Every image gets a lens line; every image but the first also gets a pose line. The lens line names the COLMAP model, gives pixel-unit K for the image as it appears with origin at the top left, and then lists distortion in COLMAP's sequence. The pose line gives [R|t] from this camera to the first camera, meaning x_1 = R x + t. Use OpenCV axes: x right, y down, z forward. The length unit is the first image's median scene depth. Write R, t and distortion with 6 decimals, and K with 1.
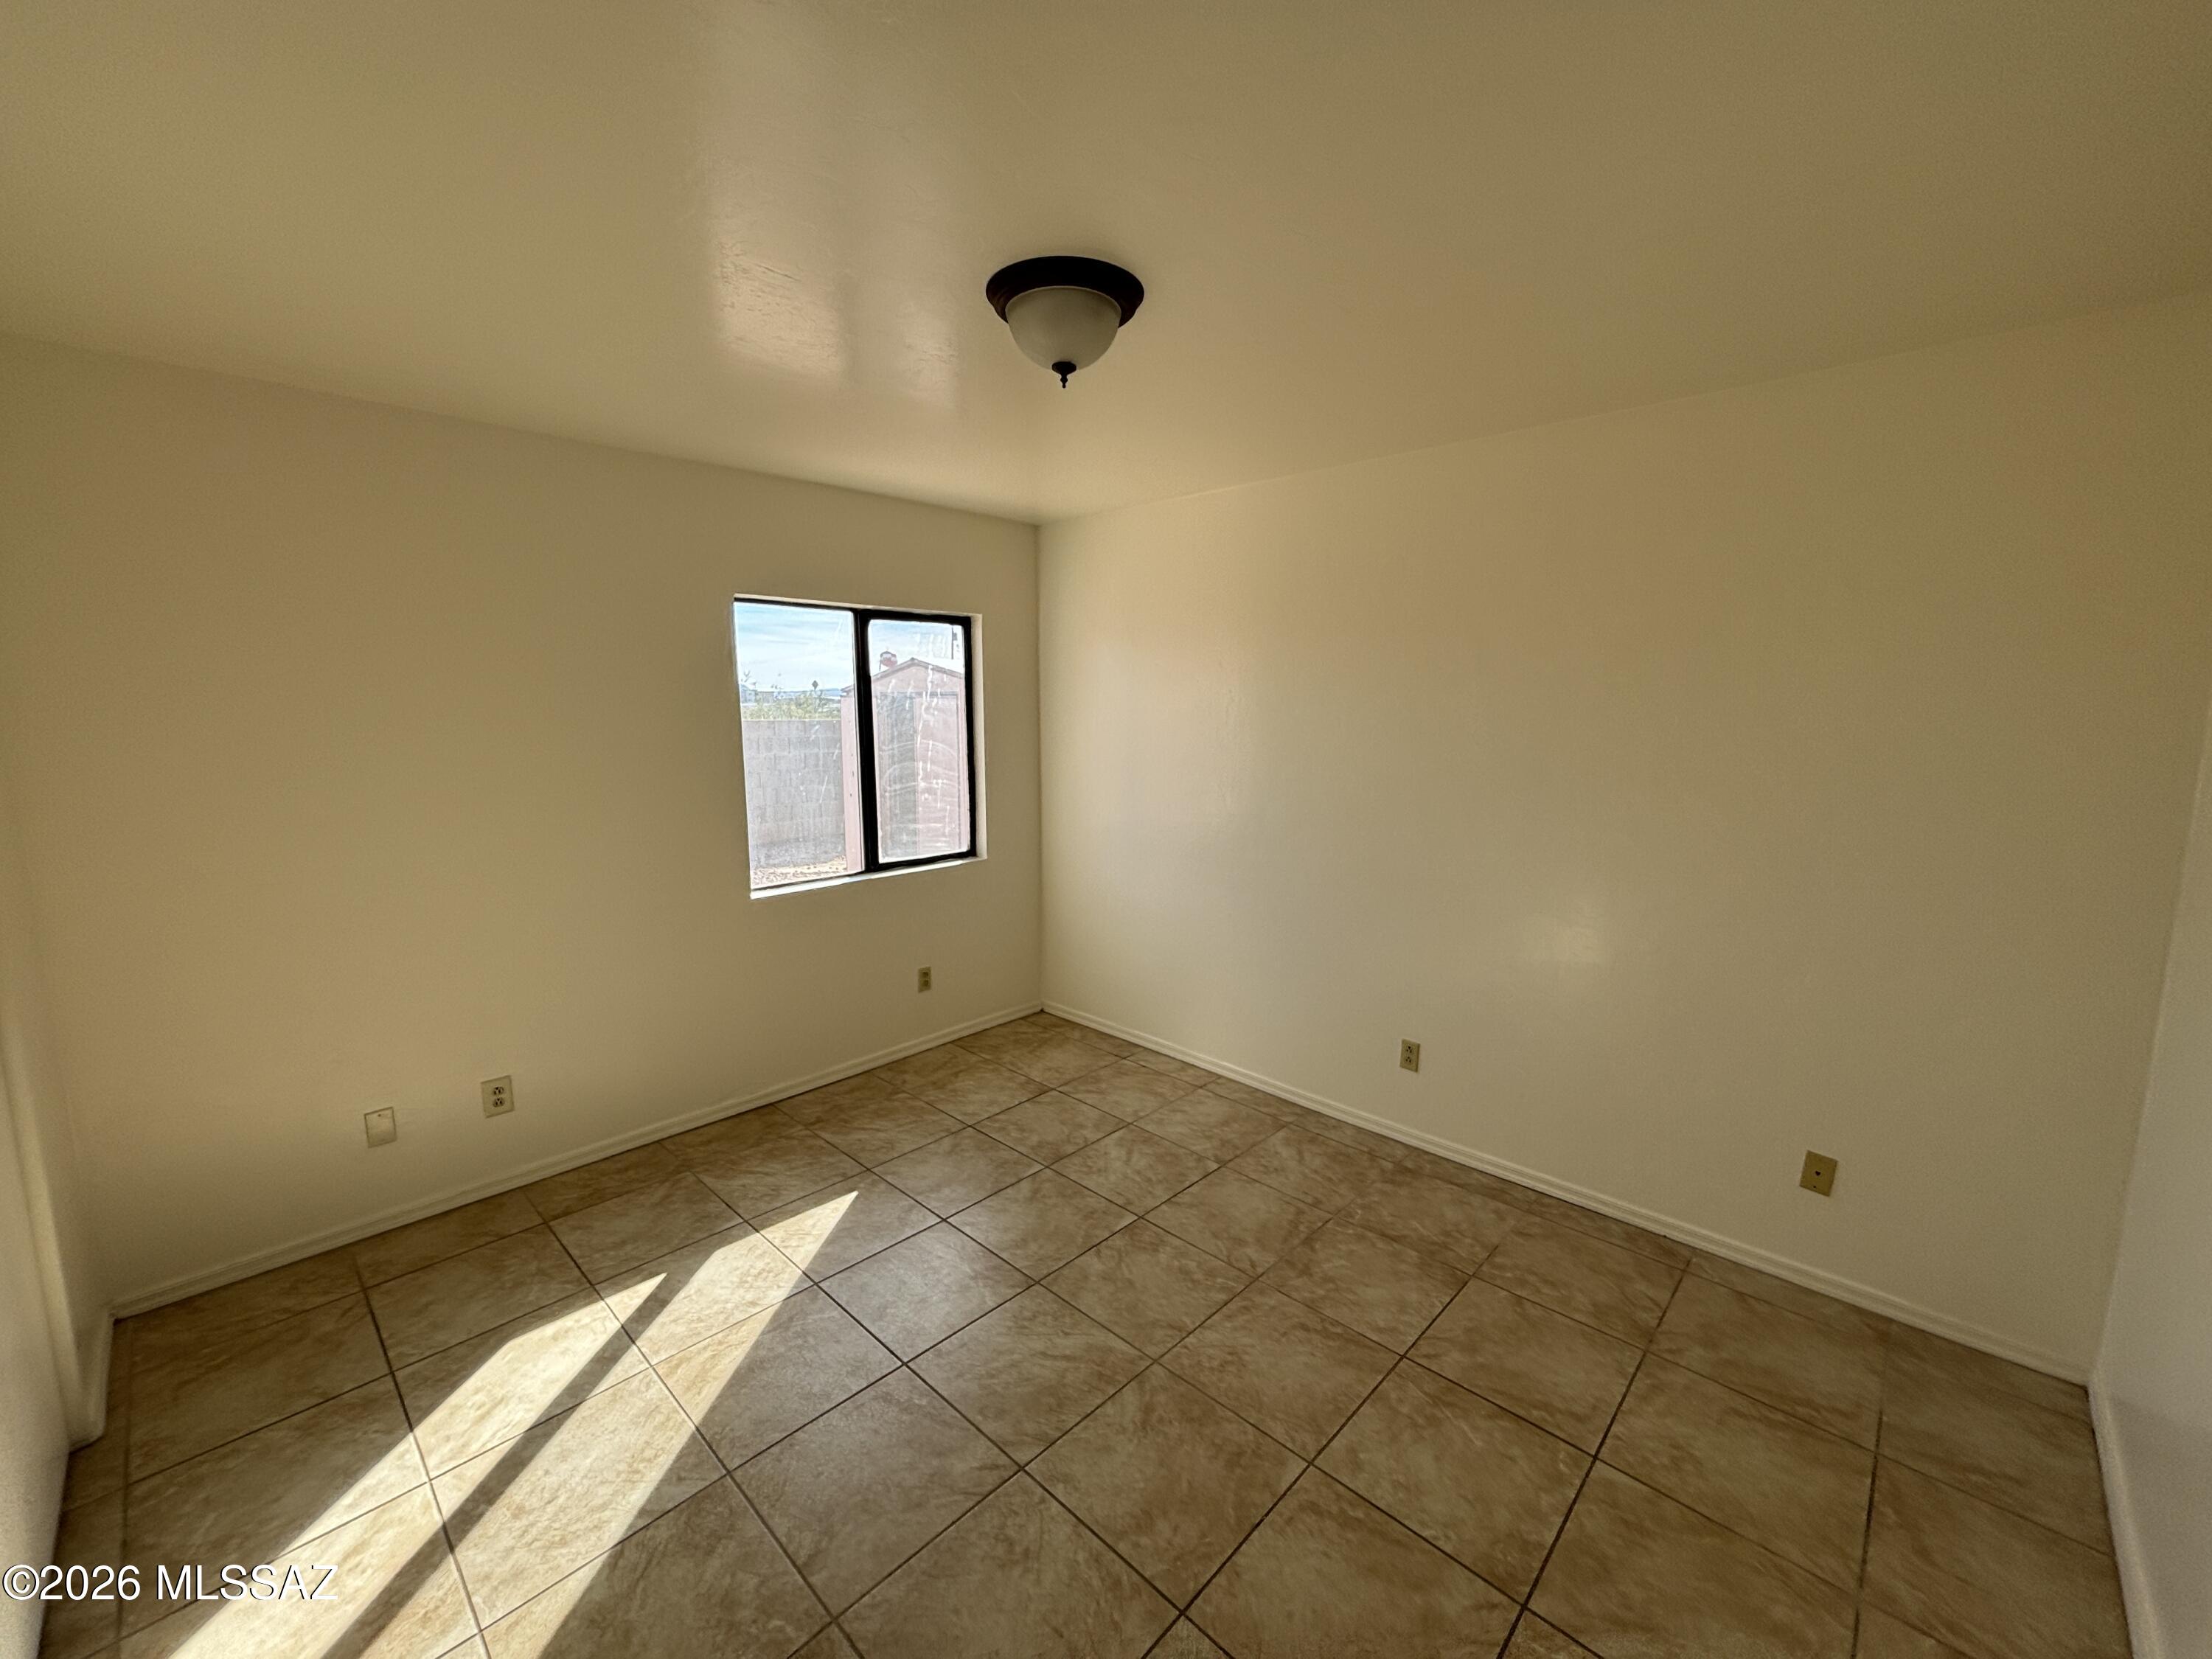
lens RADIAL K [[891.4, 0, 1092.1], [0, 891.4, 822.2], [0, 0, 1]] dist [-0.000491, 0.000122]
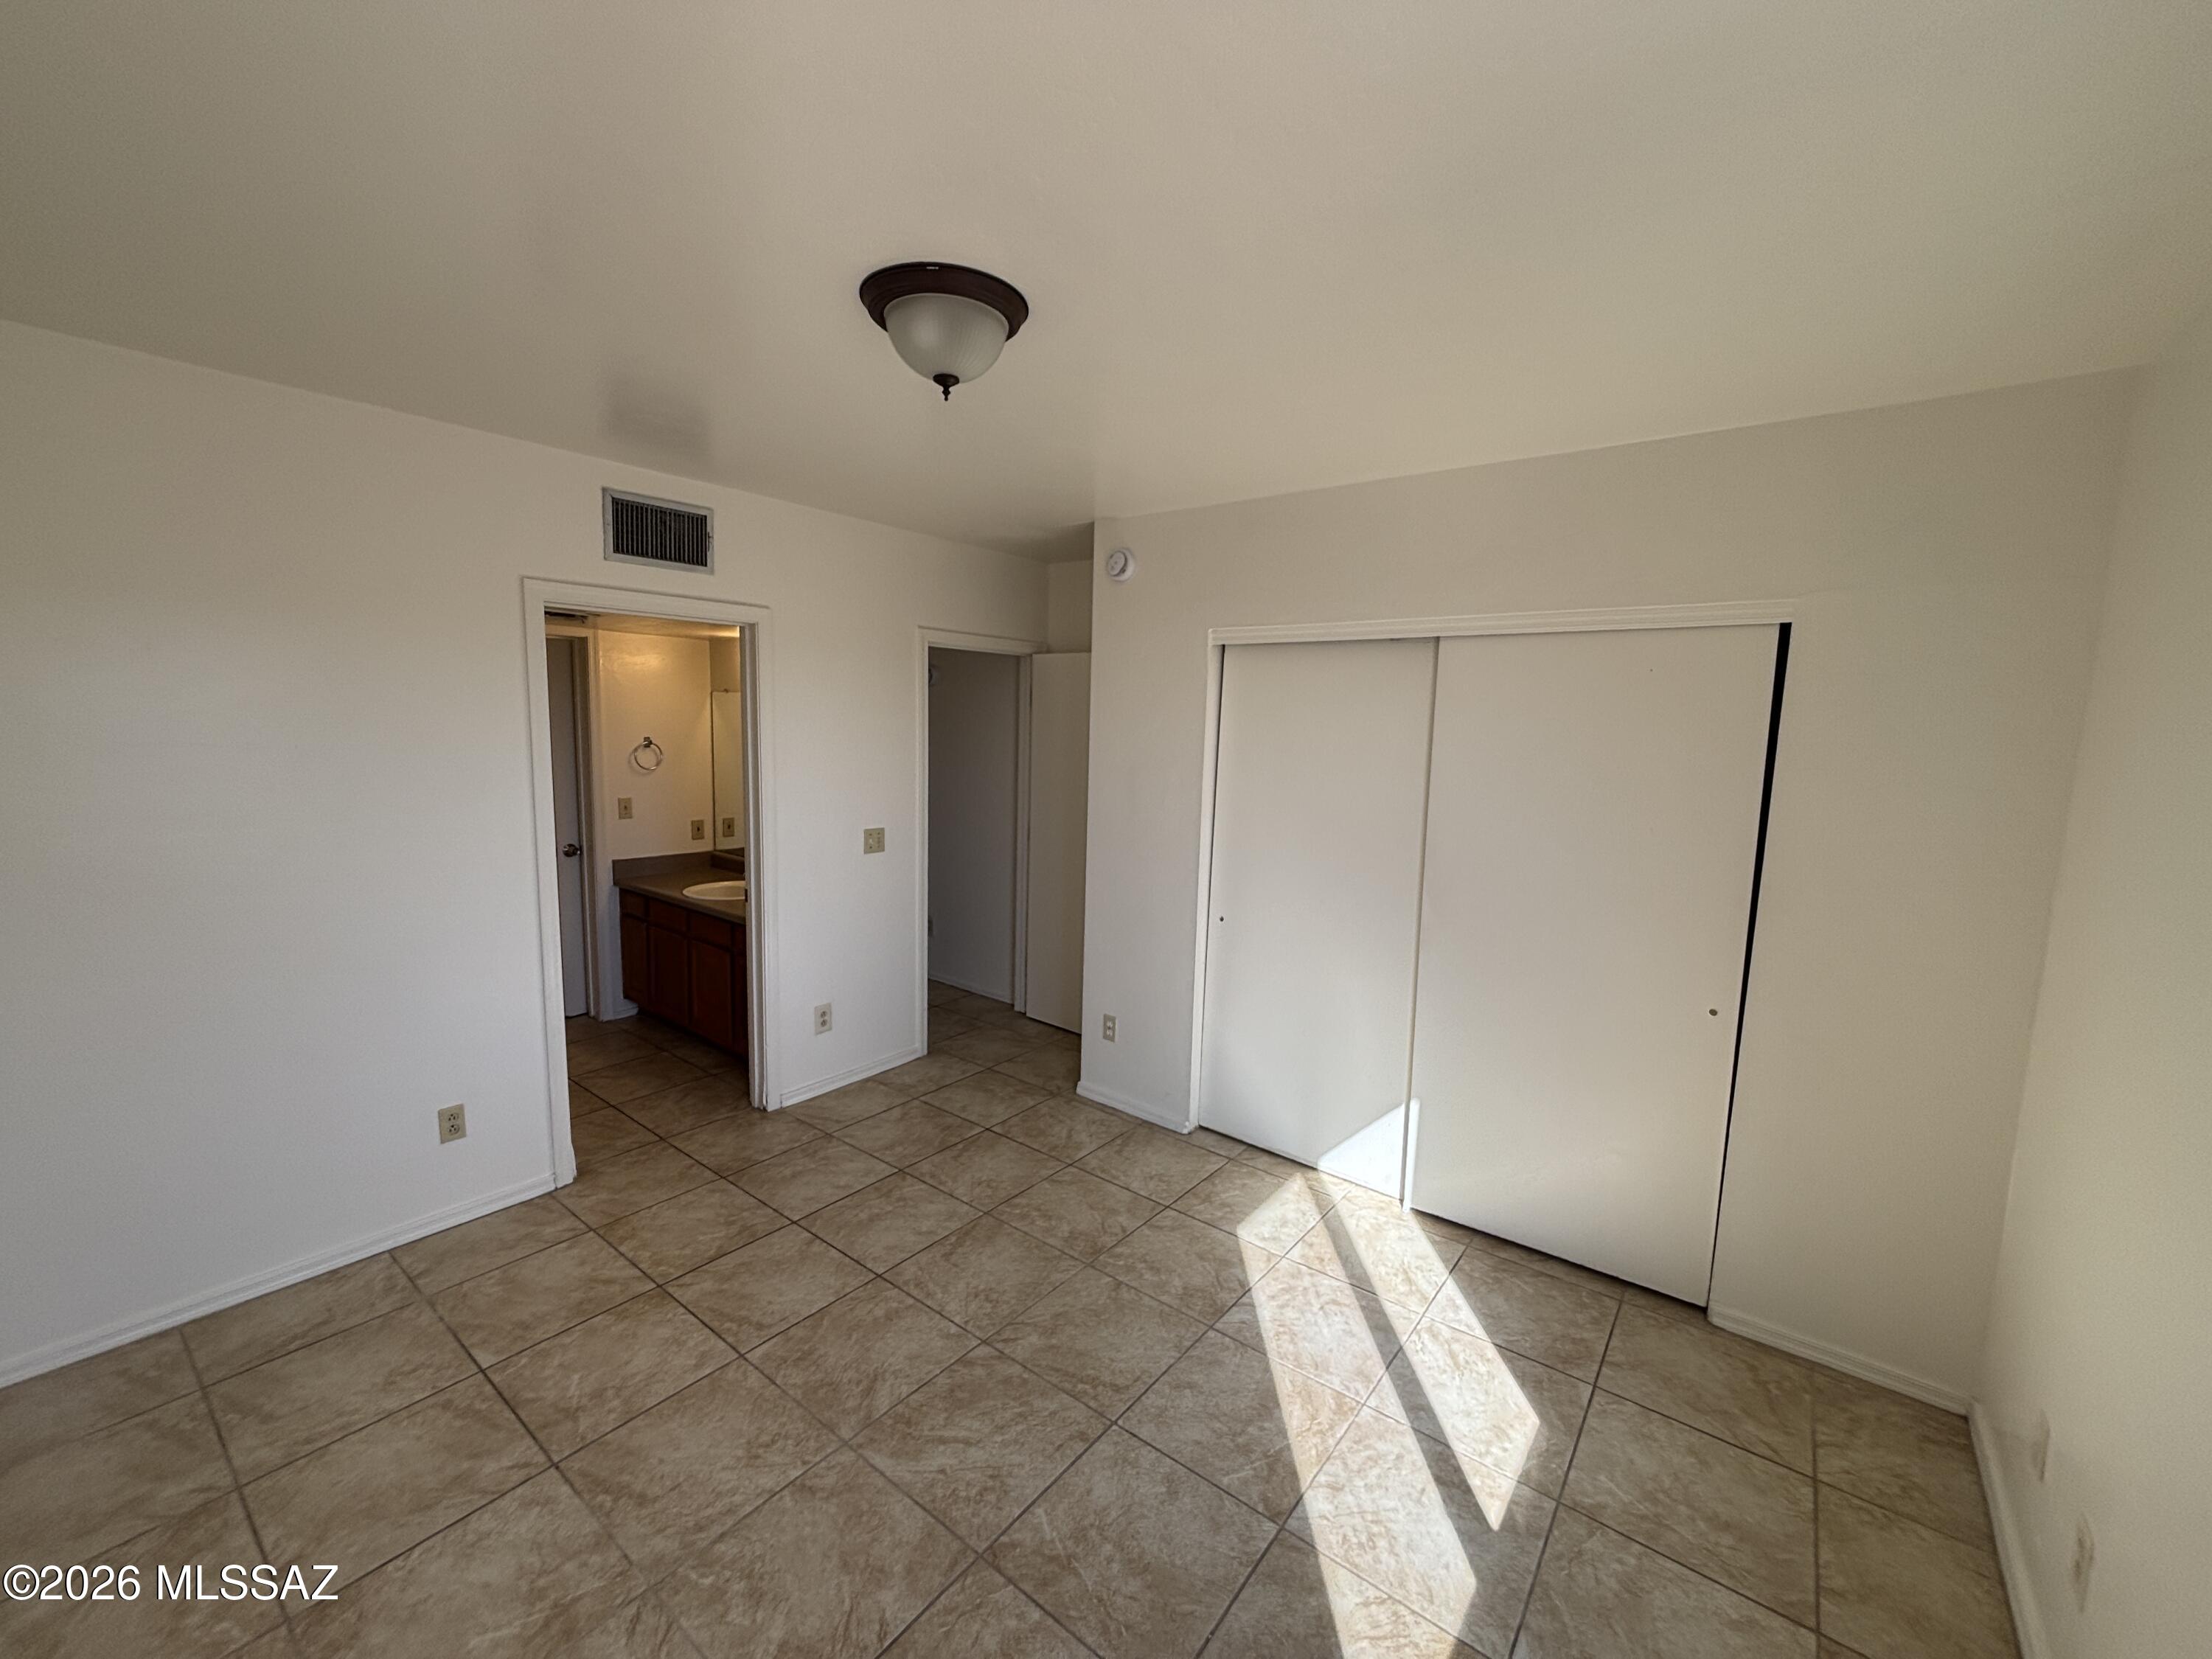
lens RADIAL K [[891.4, 0, 1114.2], [0, 891.4, 840.3], [0, 0, 1]] dist [-0.000491, 0.000122]
pose [[-0.991875, -0.011198, -0.126724, -0.077755], [-0.045451, 0.961569, 0.270776, -0.248264], [0.118822, 0.274335, -0.954265, 1.677163]]
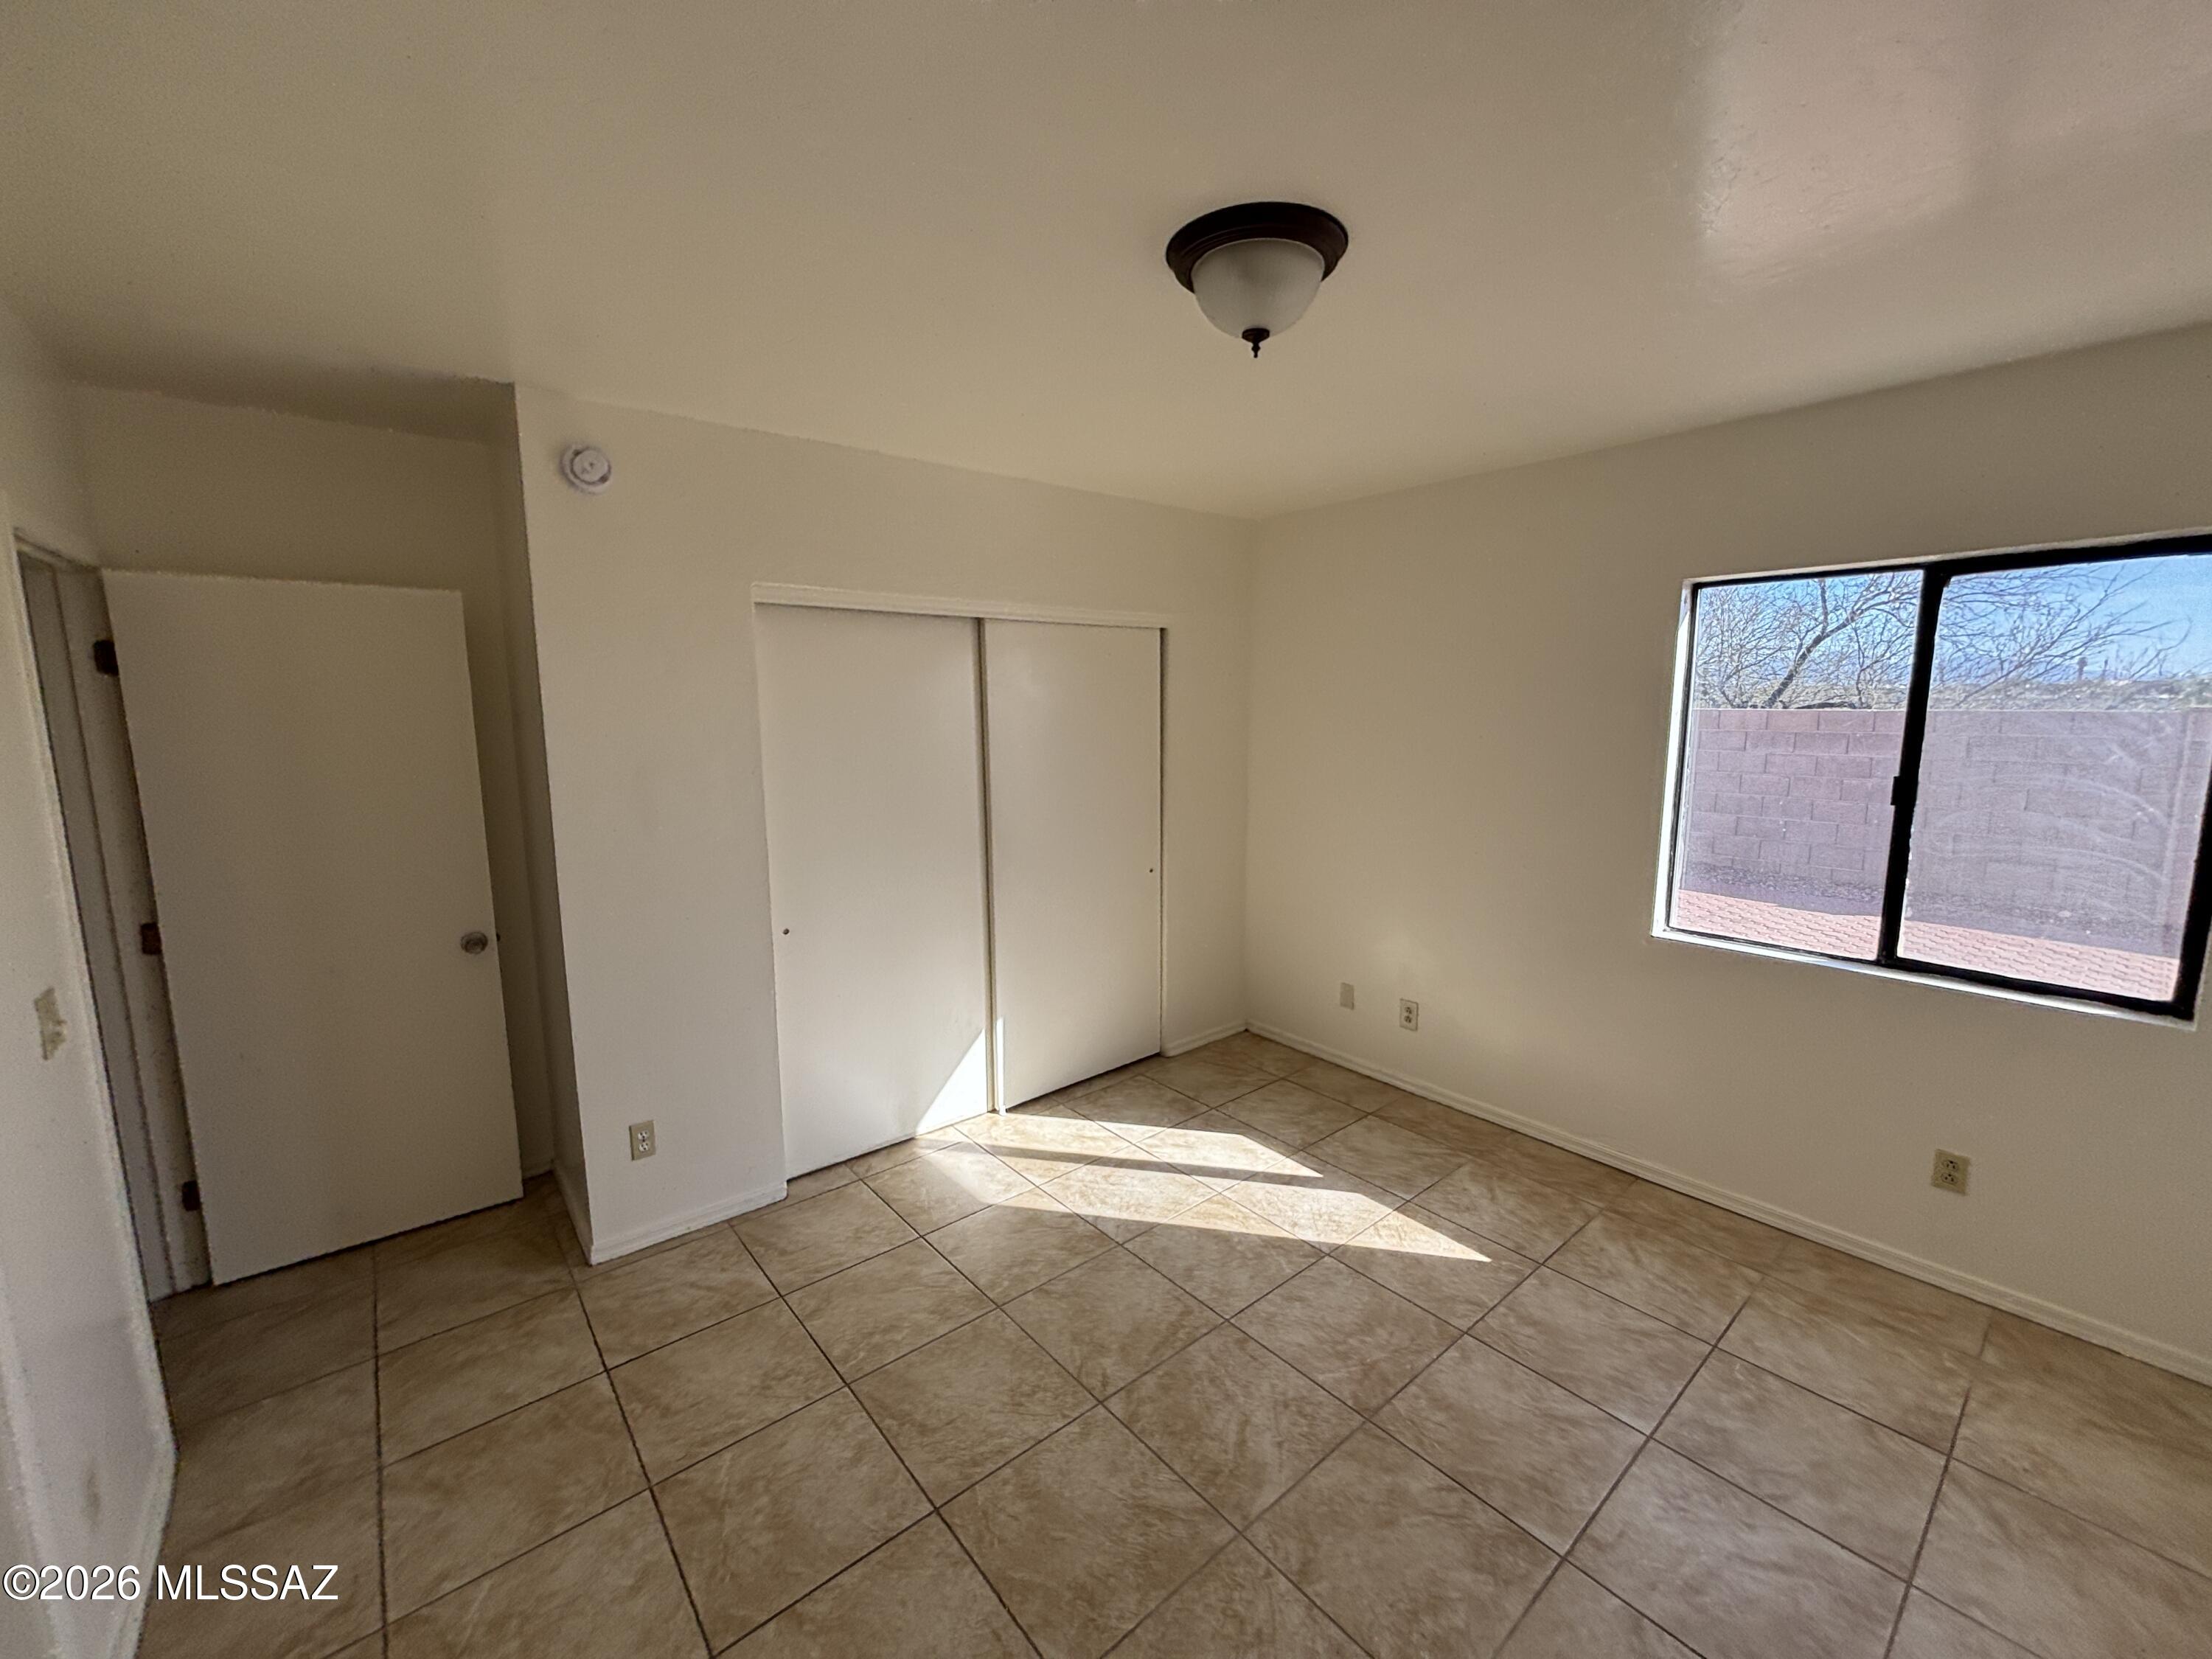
lens RADIAL K [[891.4, 0, 1116.0], [0, 891.4, 818.5], [0, 0, 1]] dist [-0.000491, 0.000122]
pose [[-0.090615, 0.136206, -0.986528, 0.756934], [-0.132613, 0.980131, 0.147503, -0.126229], [0.987017, 0.144193, -0.070752, 0.821351]]
